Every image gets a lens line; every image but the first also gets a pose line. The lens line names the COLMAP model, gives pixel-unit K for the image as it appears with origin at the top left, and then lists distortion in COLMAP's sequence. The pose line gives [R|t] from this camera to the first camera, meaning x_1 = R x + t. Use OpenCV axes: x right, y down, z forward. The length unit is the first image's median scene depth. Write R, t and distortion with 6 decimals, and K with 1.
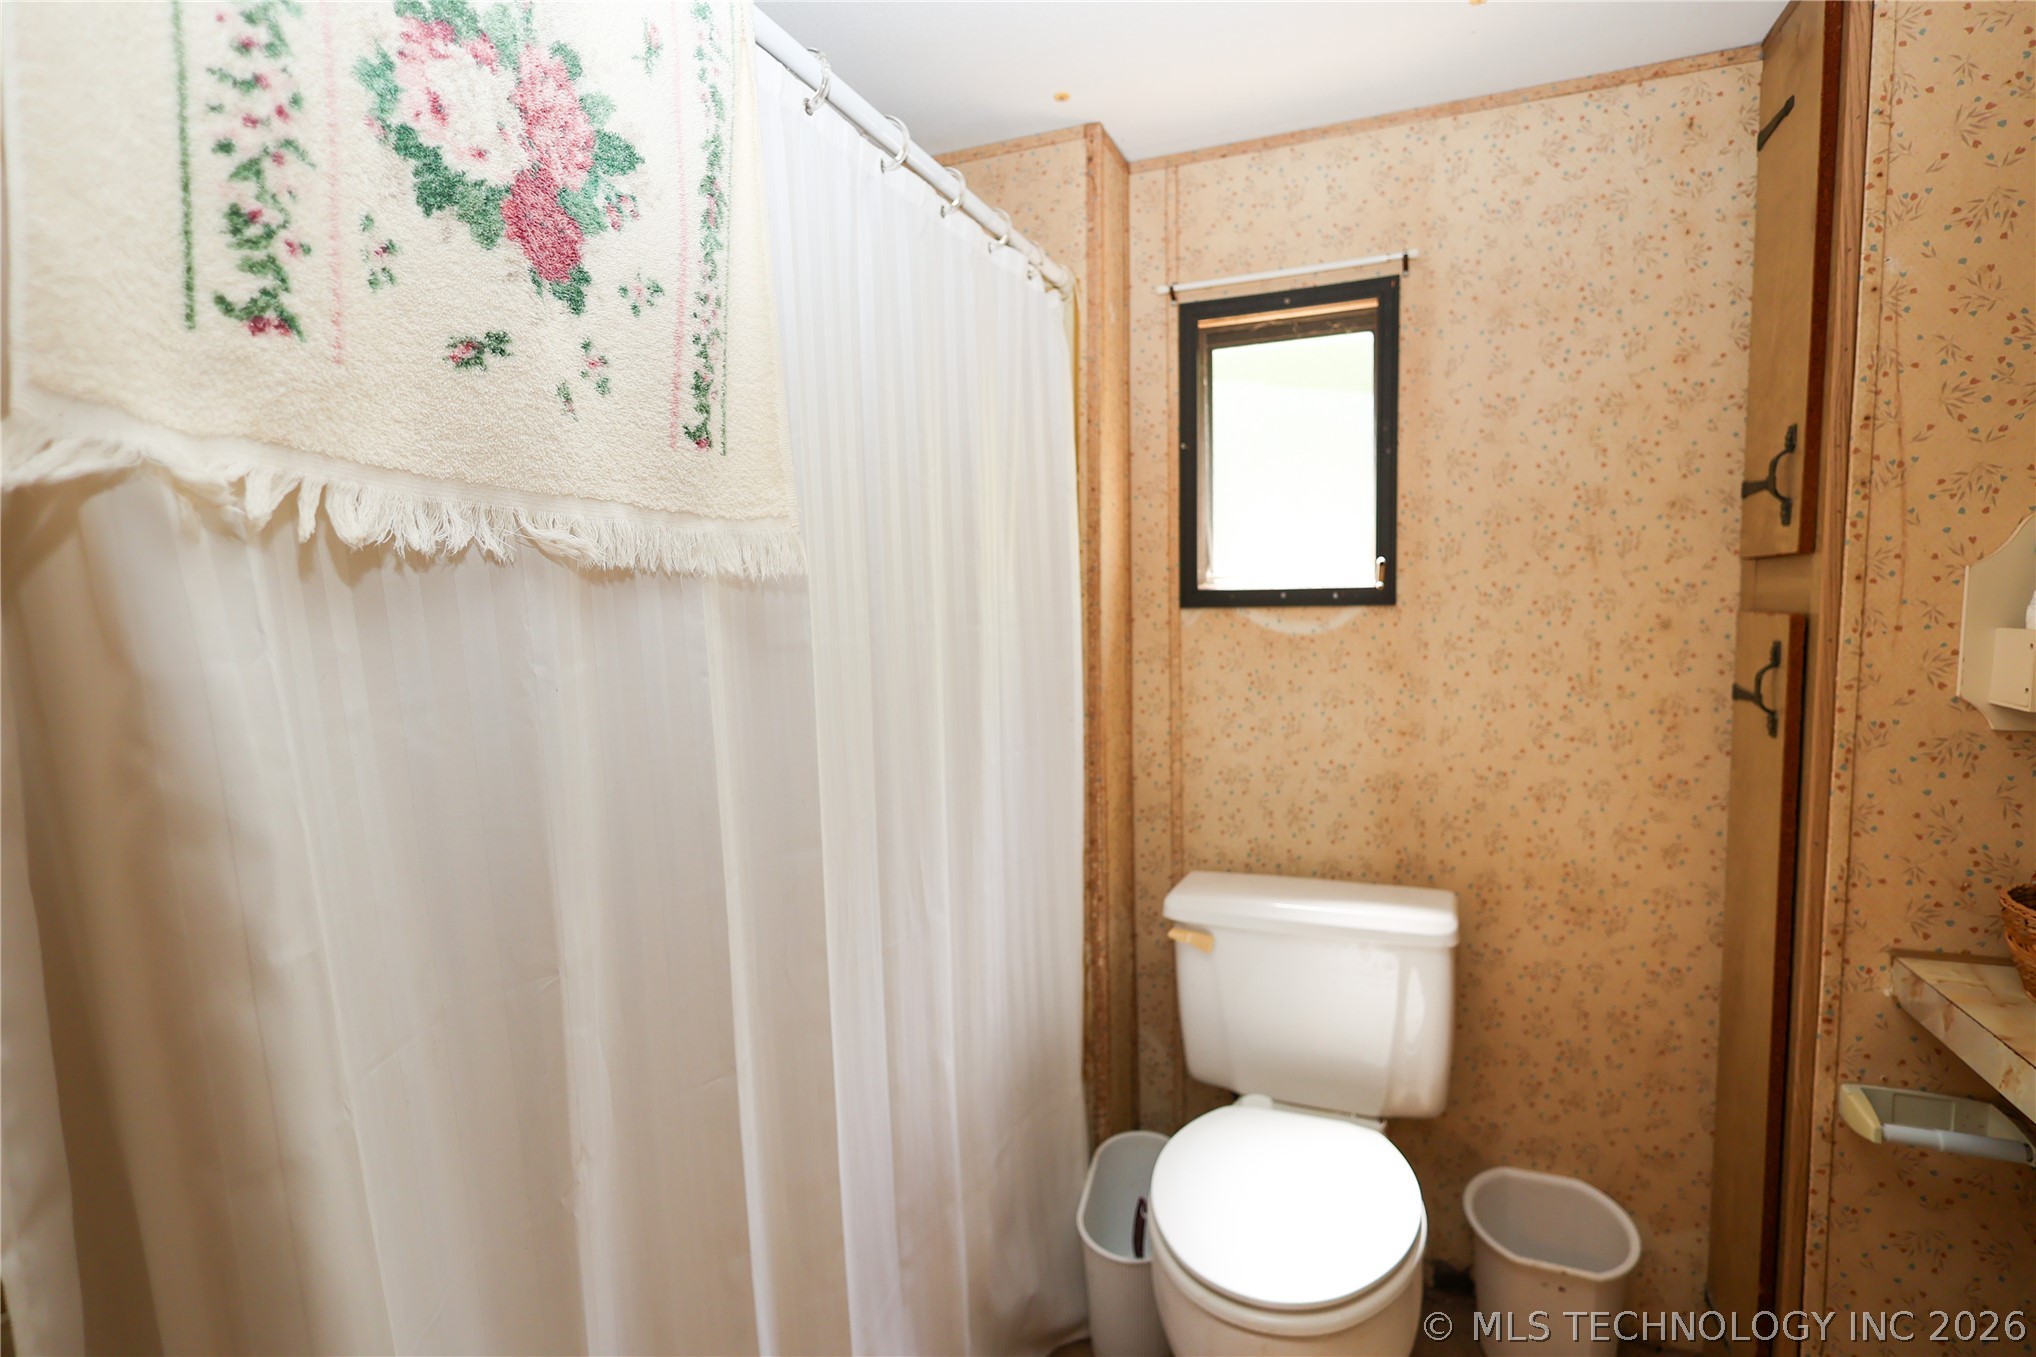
lens RADIAL K [[948.8, 0, 1023.1], [0, 948.8, 674.3], [0, 0, 1]] dist [0.000446, 0.001174]
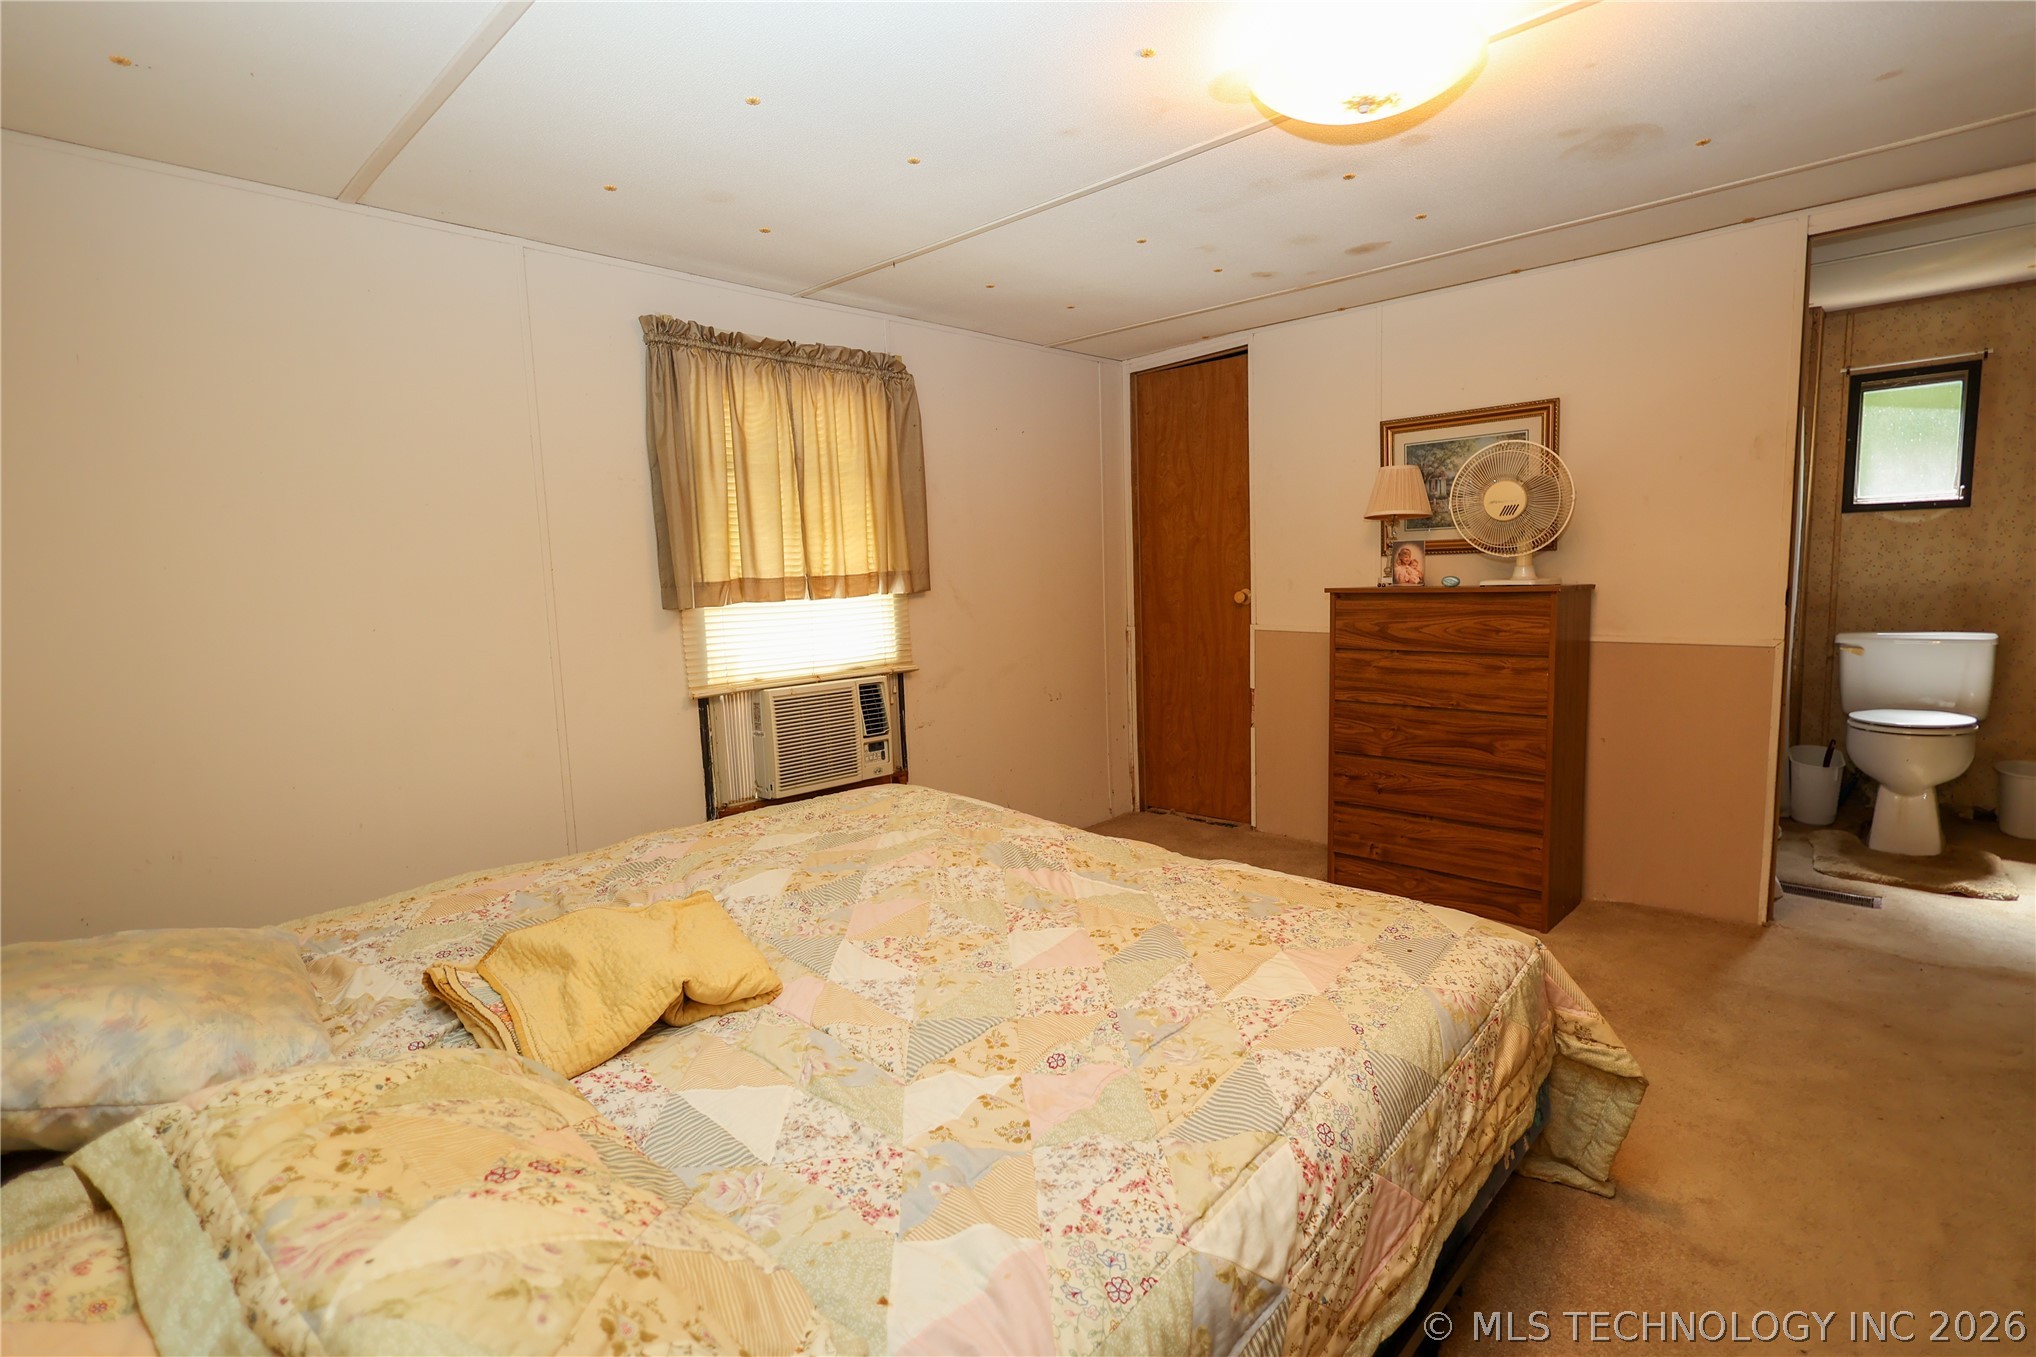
lens RADIAL K [[948.8, 0, 1023.8], [0, 948.8, 675.2], [0, 0, 1]] dist [0.000446, 0.001174]
pose [[0.922789, 0.032692, -0.383915, -0.844728], [-0.016104, 0.998796, 0.046344, 0.271642], [0.384968, -0.036583, 0.922205, -2.066247]]
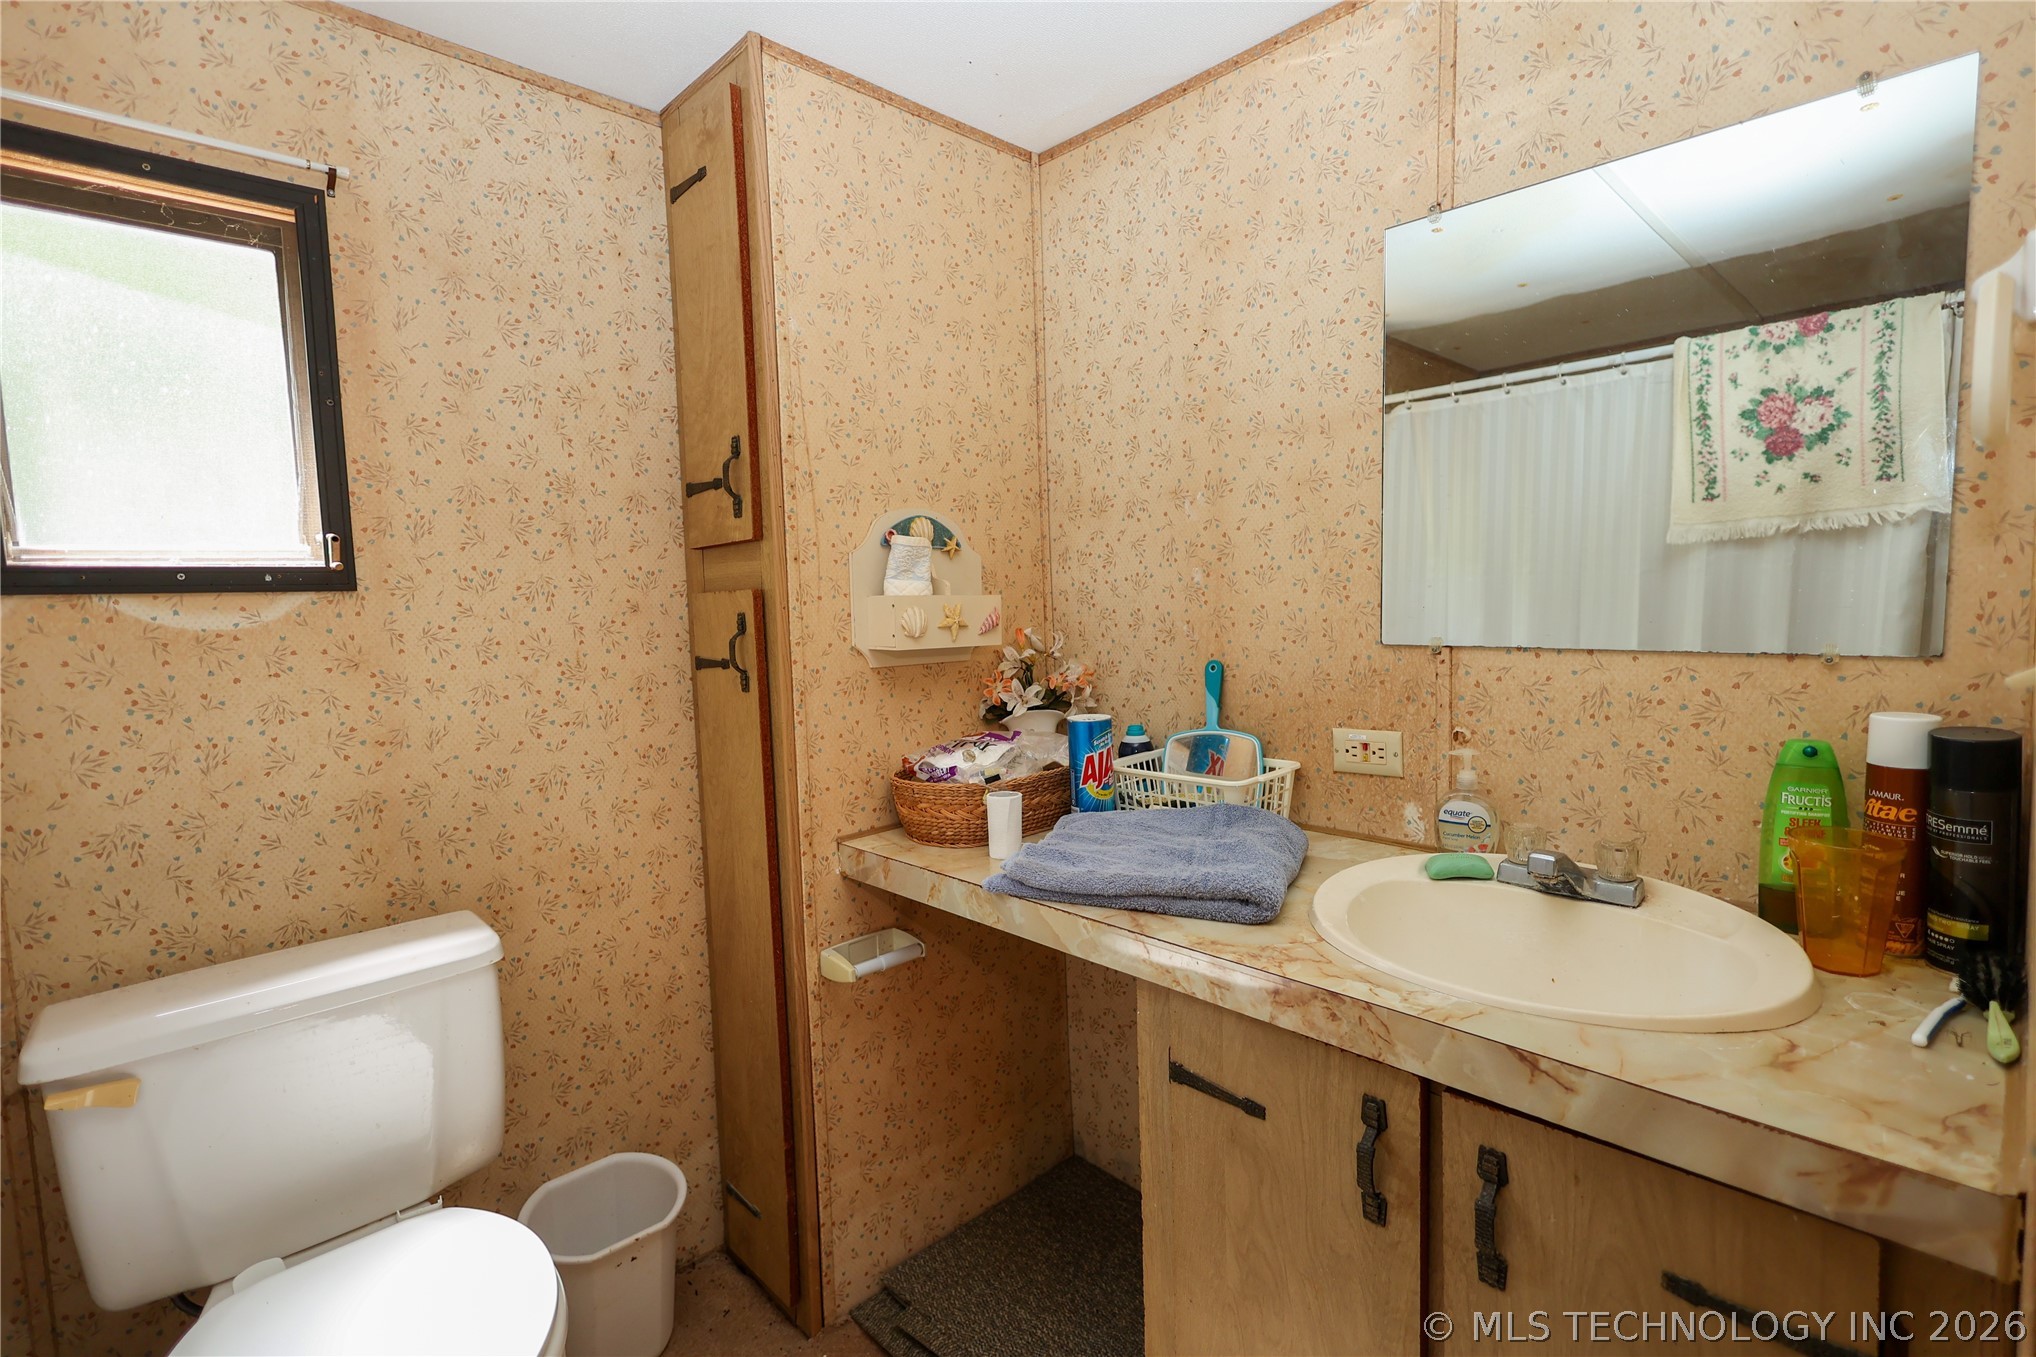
lens RADIAL K [[948.8, 0, 1018.6], [0, 948.8, 674.9], [0, 0, 1]] dist [0.000446, 0.001174]
pose [[0.416887, -0.061589, 0.906870, -0.131954], [0.099131, 0.994831, 0.021992, 0.042171], [-0.903537, 0.080731, 0.420837, 0.140315]]
